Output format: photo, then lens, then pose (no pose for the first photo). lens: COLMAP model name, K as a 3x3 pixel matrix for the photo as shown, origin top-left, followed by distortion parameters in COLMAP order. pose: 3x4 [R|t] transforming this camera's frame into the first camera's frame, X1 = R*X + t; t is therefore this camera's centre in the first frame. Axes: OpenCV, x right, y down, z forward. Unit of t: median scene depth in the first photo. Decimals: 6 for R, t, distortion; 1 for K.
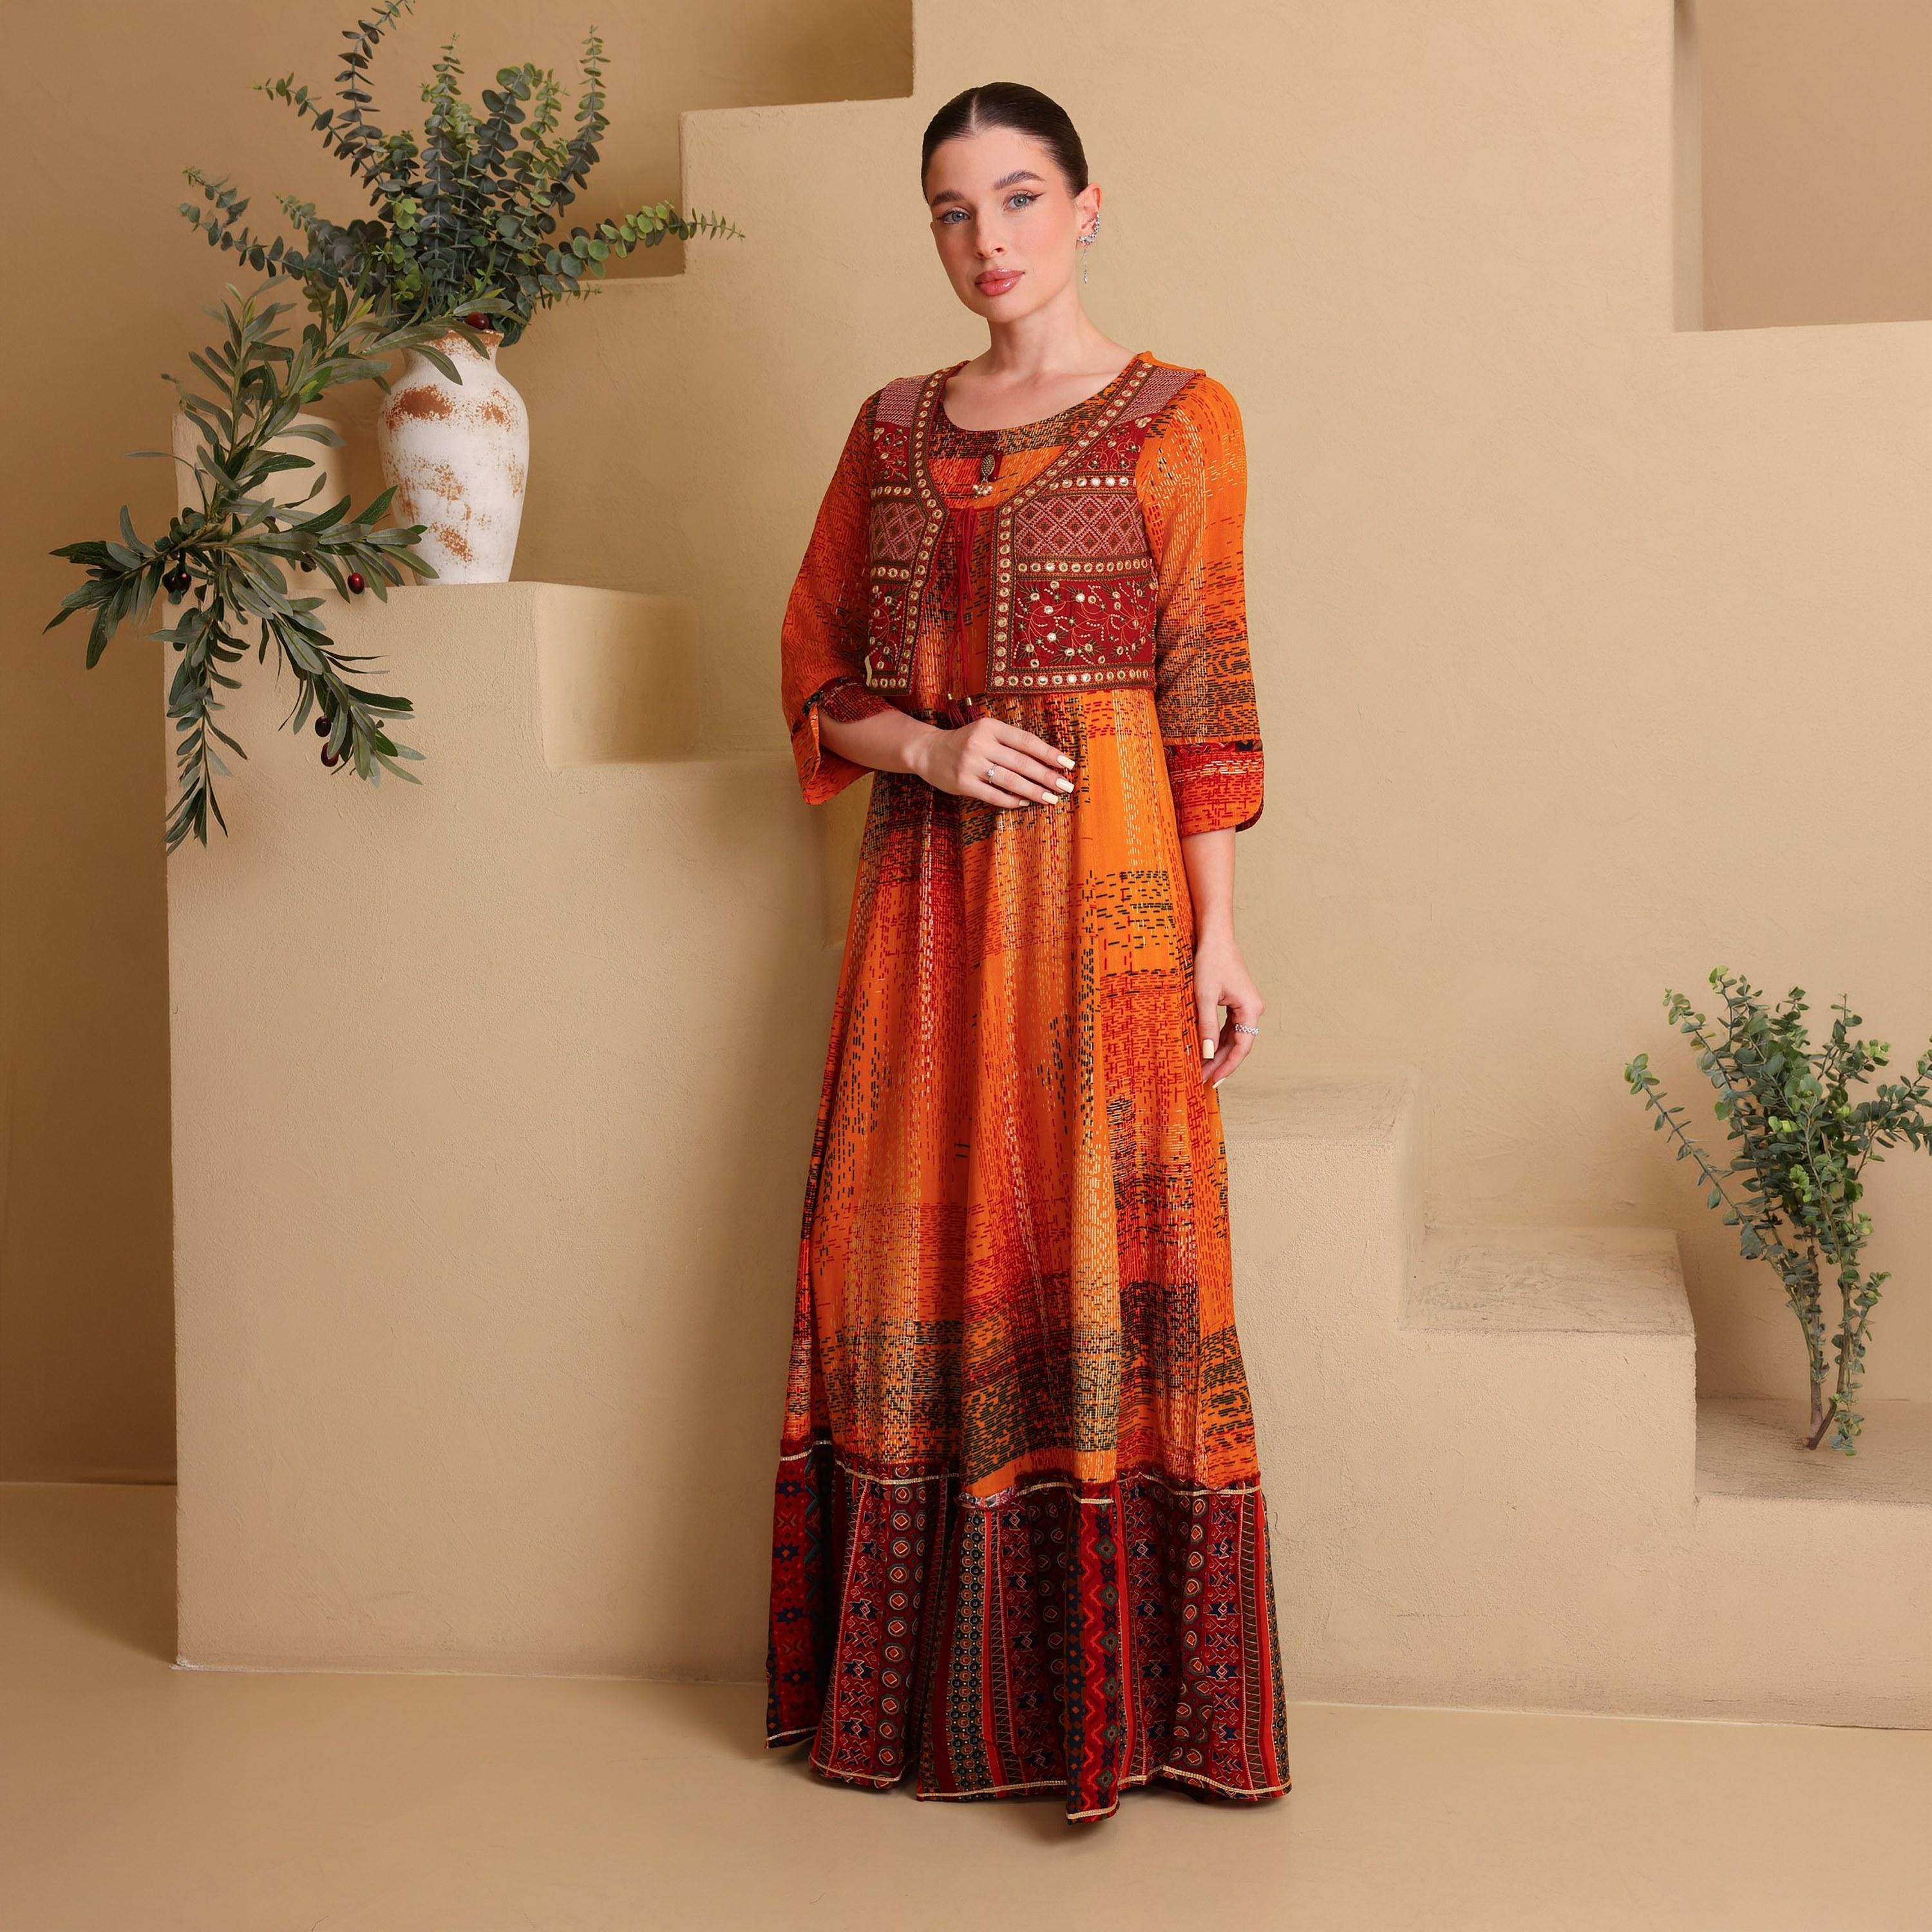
lens RADIAL K [[3082.3, 0, 971.6], [0, 3082.3, 938.8], [0, 0, 1]] dist [0.087220, 0.003752]
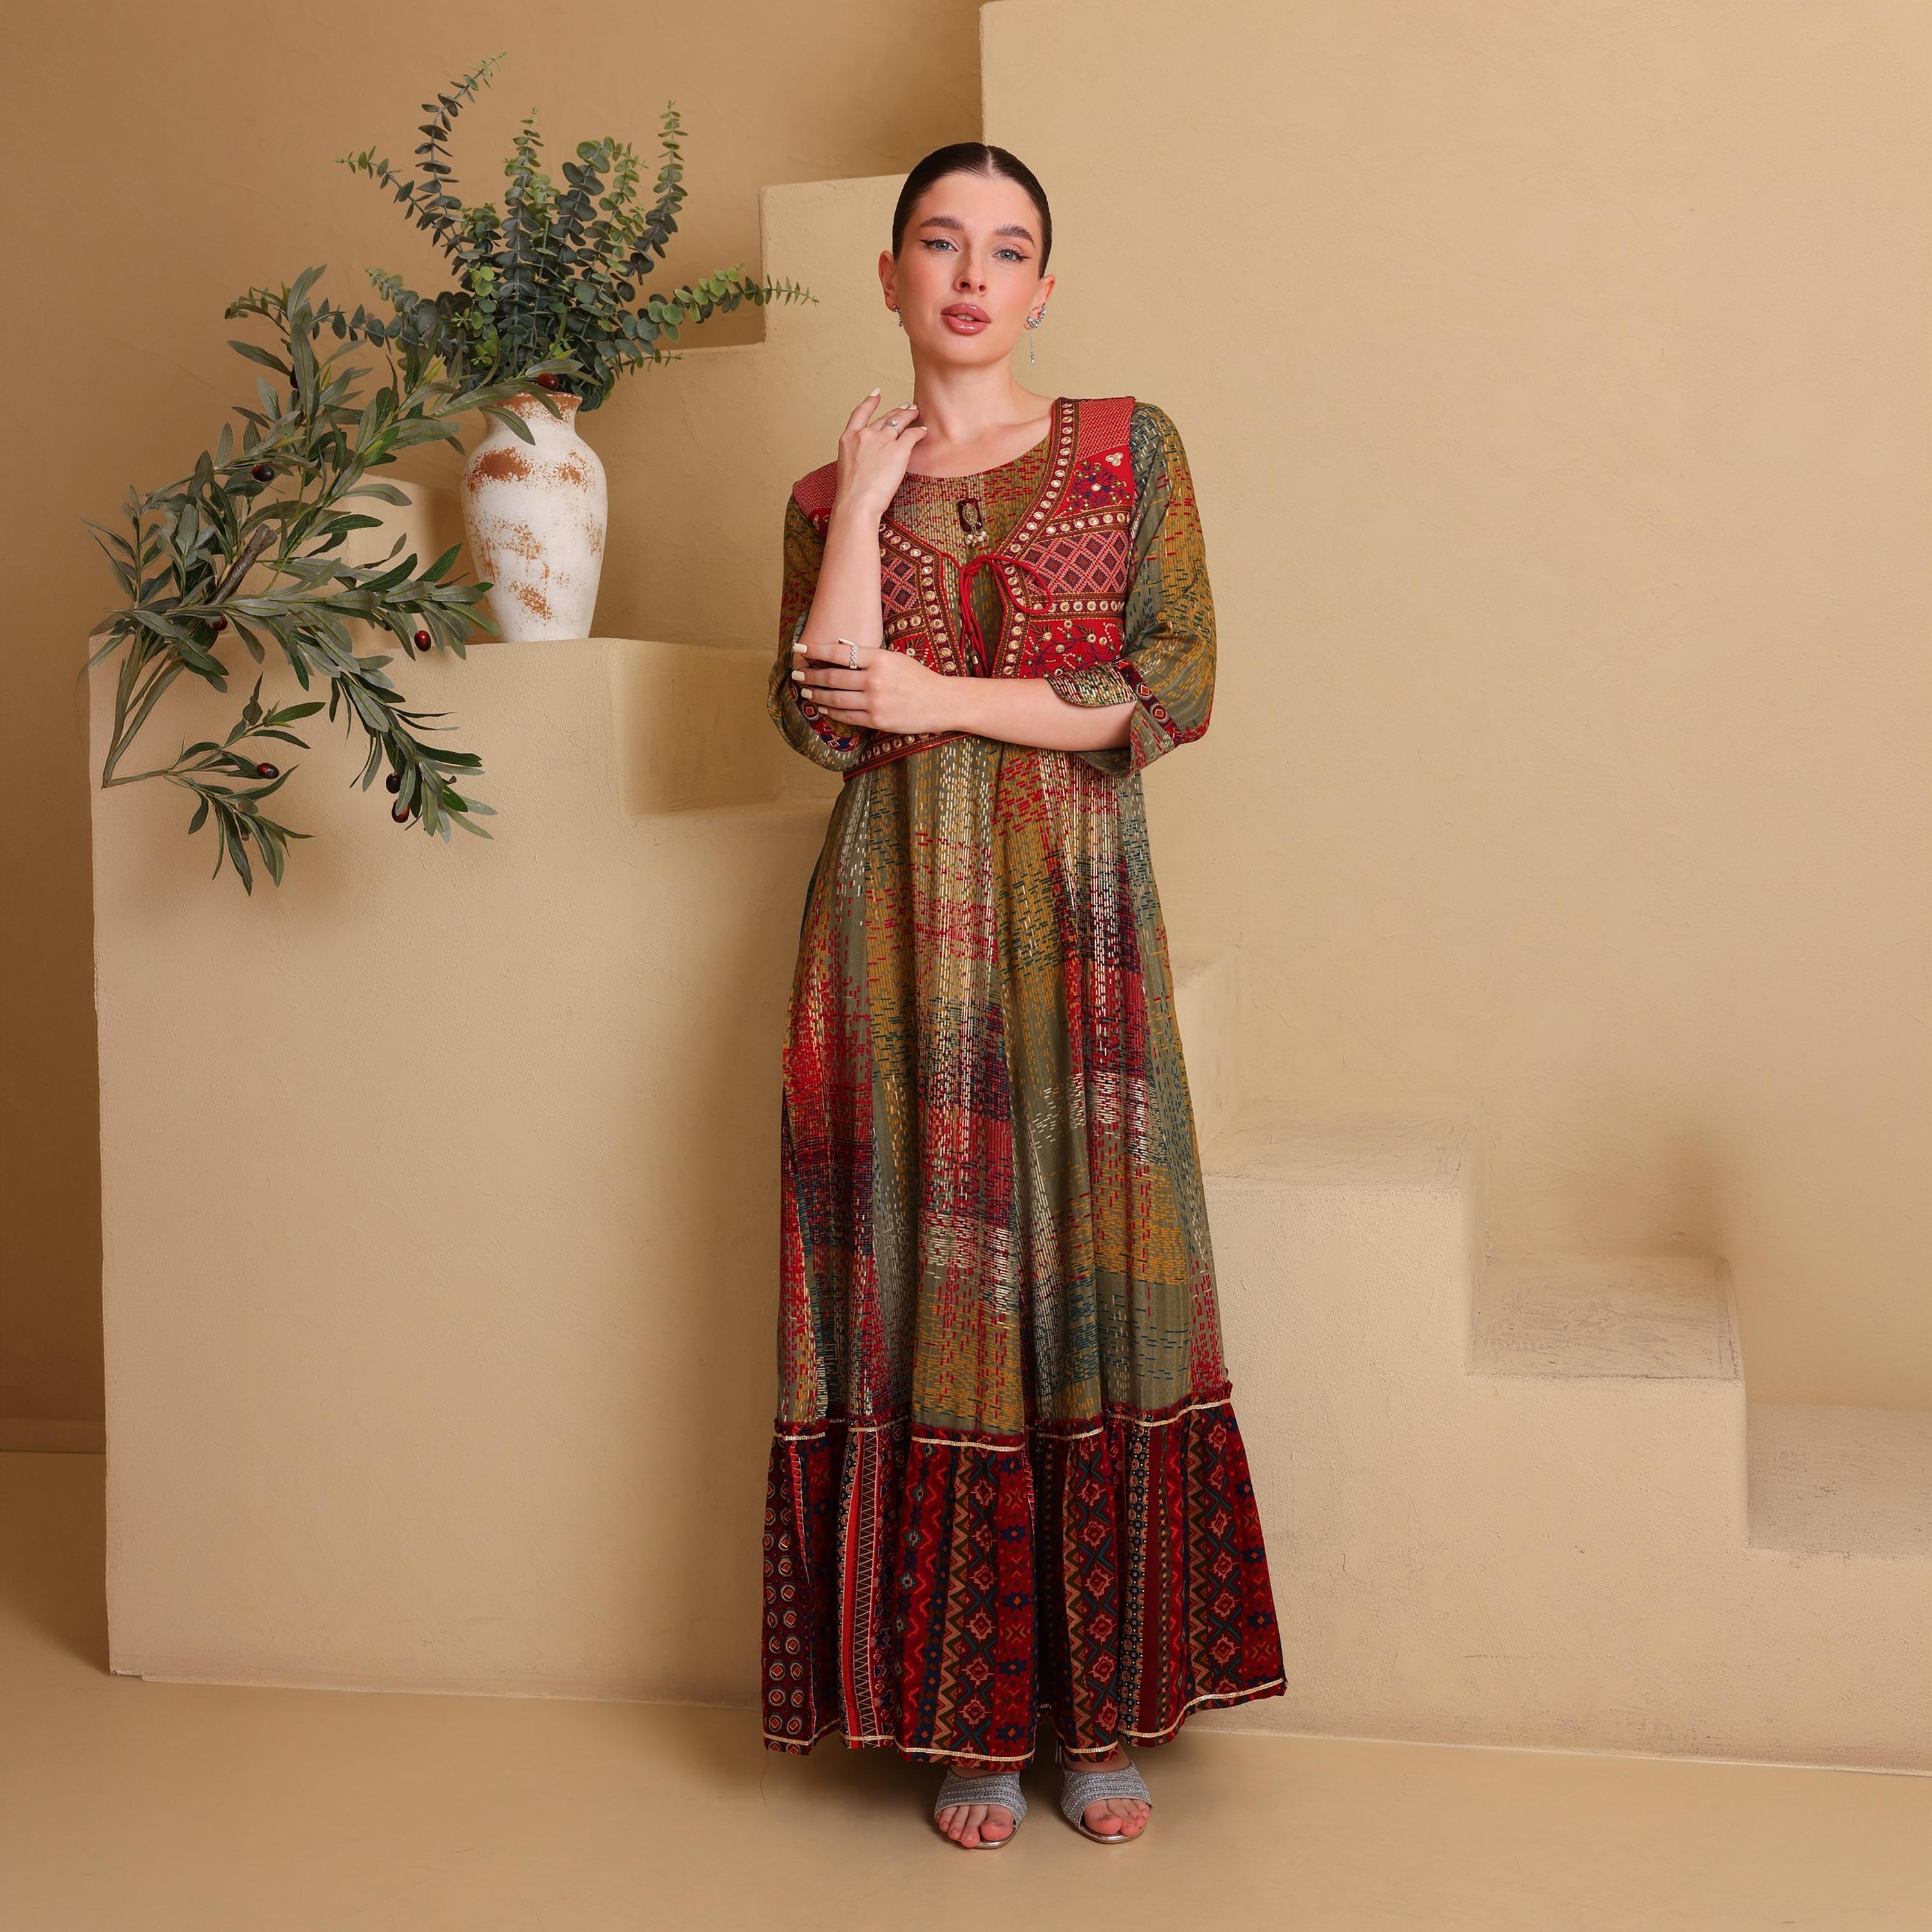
lens RADIAL K [[2610.0, 0, 966.0], [0, 2610.0, 966.0], [0, 0, 1]] dist [0.021469, 0.059089]
pose [[0.999192, -0.005517, -0.039809, 0.009921], [0.005871, 0.999944, 0.008776, -0.013825], [0.039758, -0.009003, 0.999169, 0.139878]]
